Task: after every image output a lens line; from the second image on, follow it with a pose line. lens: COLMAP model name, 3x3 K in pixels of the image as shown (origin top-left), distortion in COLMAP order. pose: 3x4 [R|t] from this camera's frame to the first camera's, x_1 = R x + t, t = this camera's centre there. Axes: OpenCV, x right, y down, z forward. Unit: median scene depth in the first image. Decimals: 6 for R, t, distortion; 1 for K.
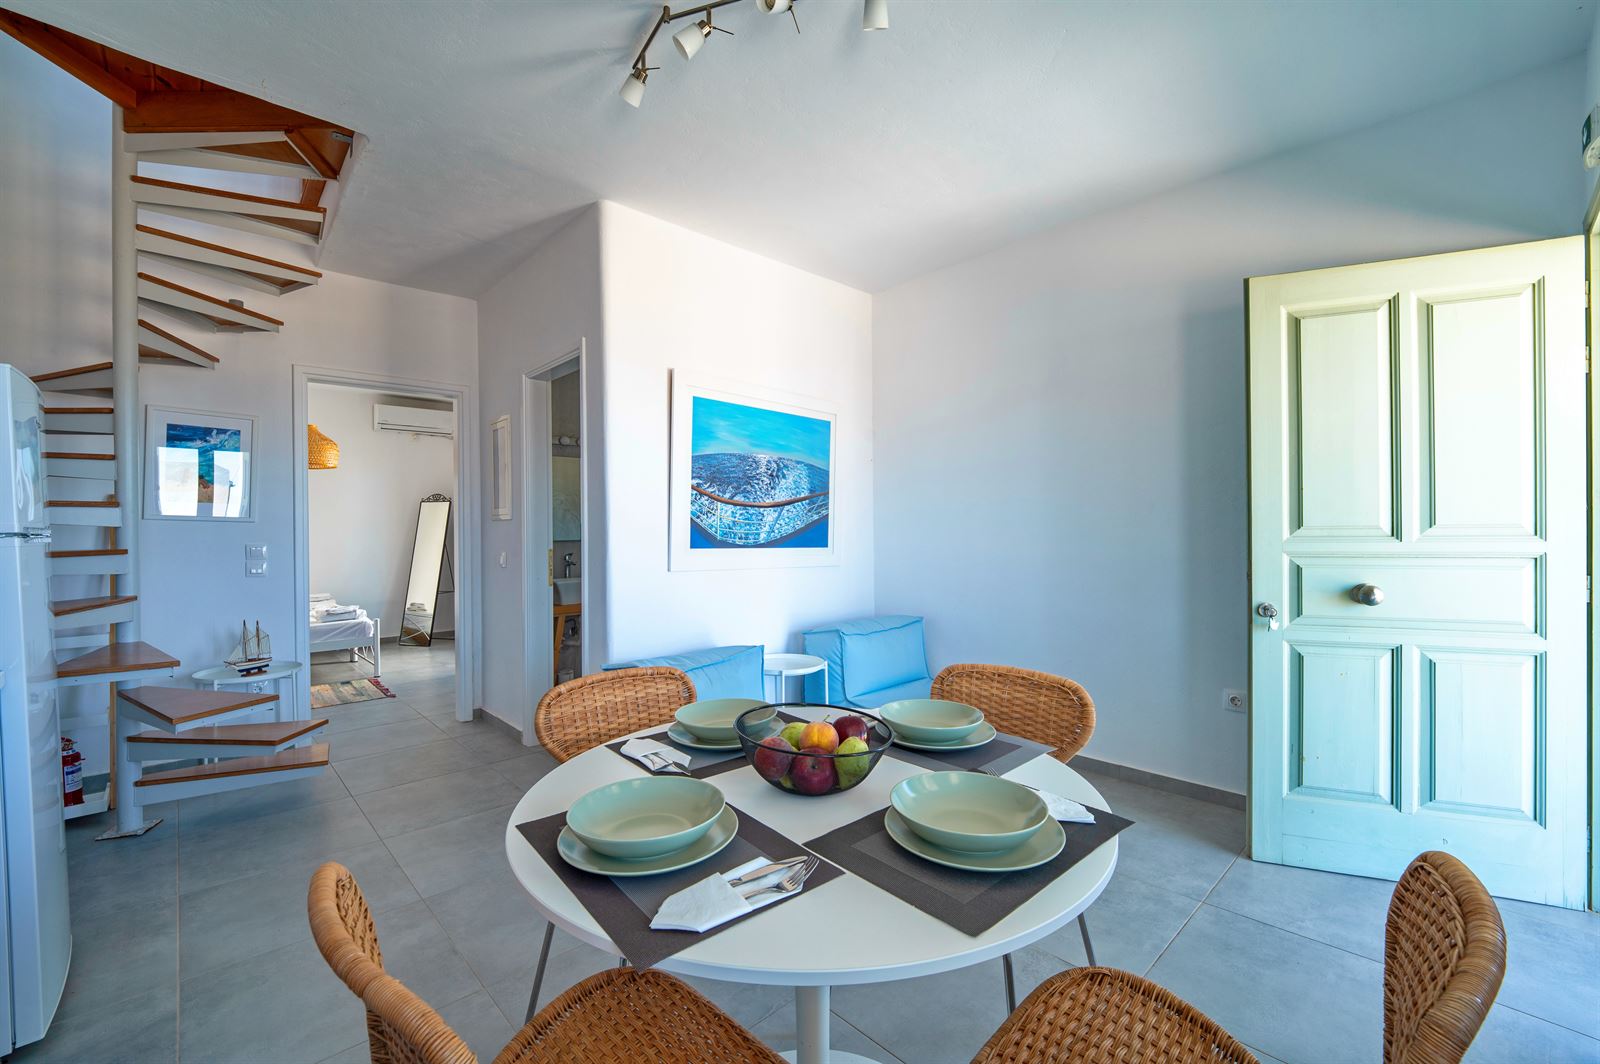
lens RADIAL K [[669.2, 0, 802.3], [0, 669.2, 529.5], [0, 0, 1]] dist [0.001561, 0.000116]
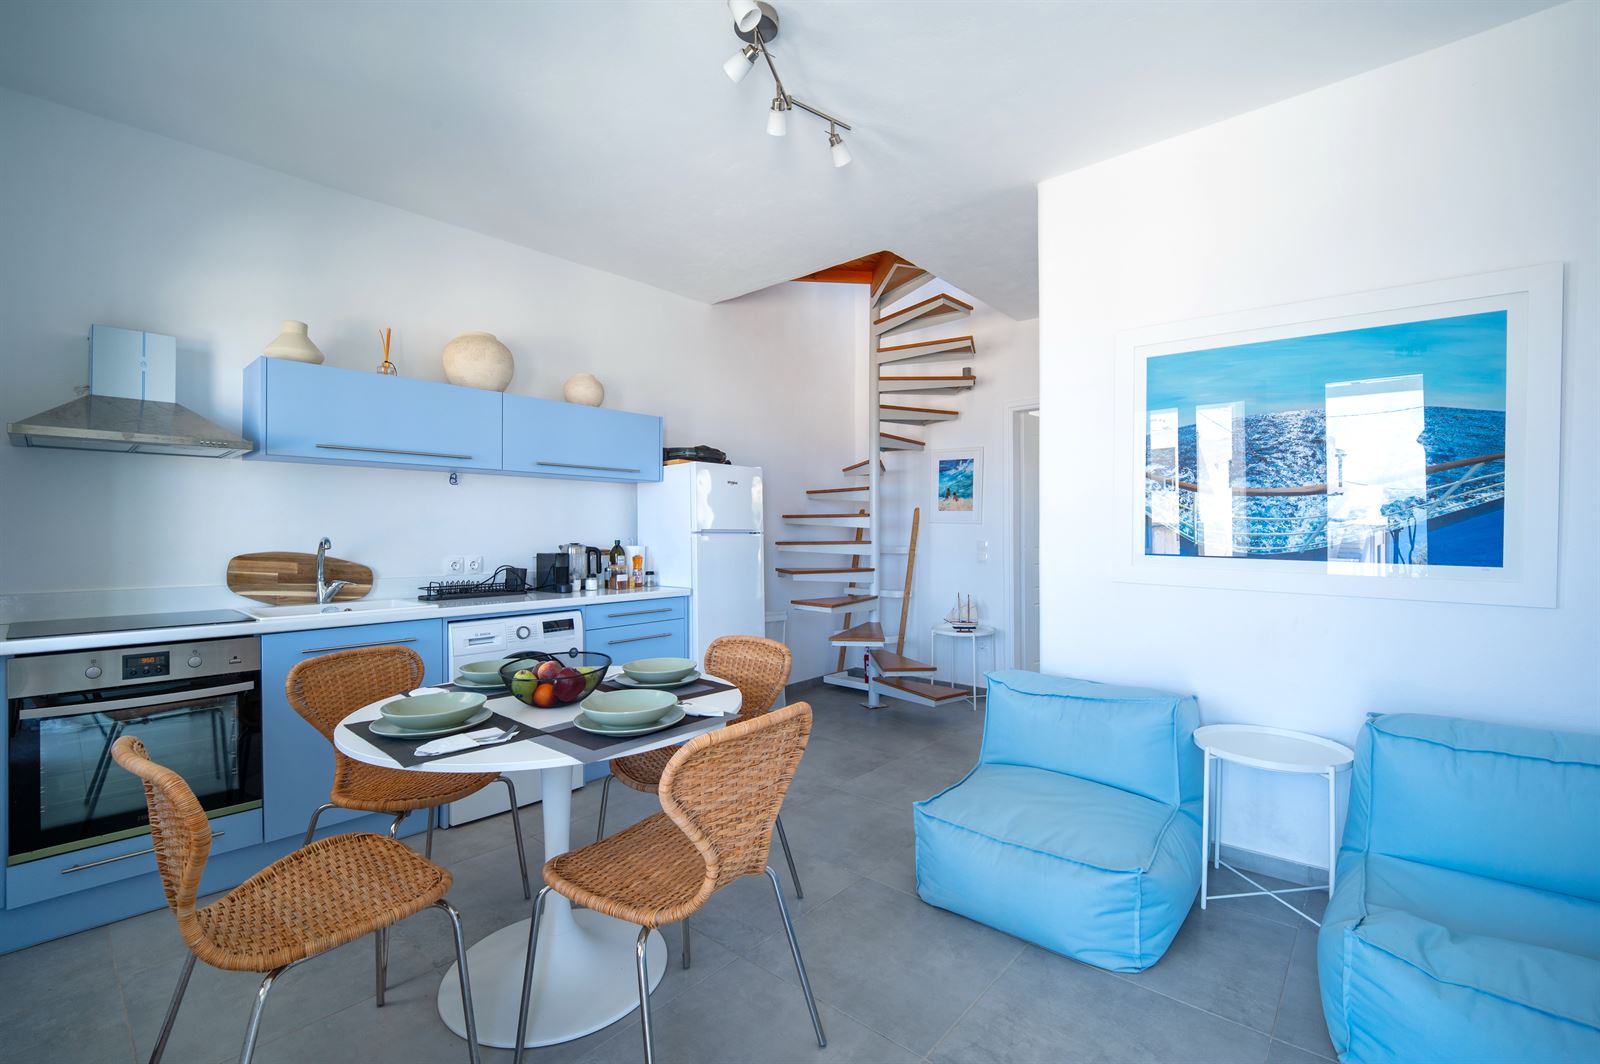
lens RADIAL K [[669.2, 0, 802.7], [0, 669.2, 537.9], [0, 0, 1]] dist [0.001561, 0.000116]
pose [[0.114536, 0.014266, -0.993317, 0.516934], [0.001099, 0.999894, 0.014487, -0.002616], [0.993419, -0.002751, 0.114508, 0.477604]]
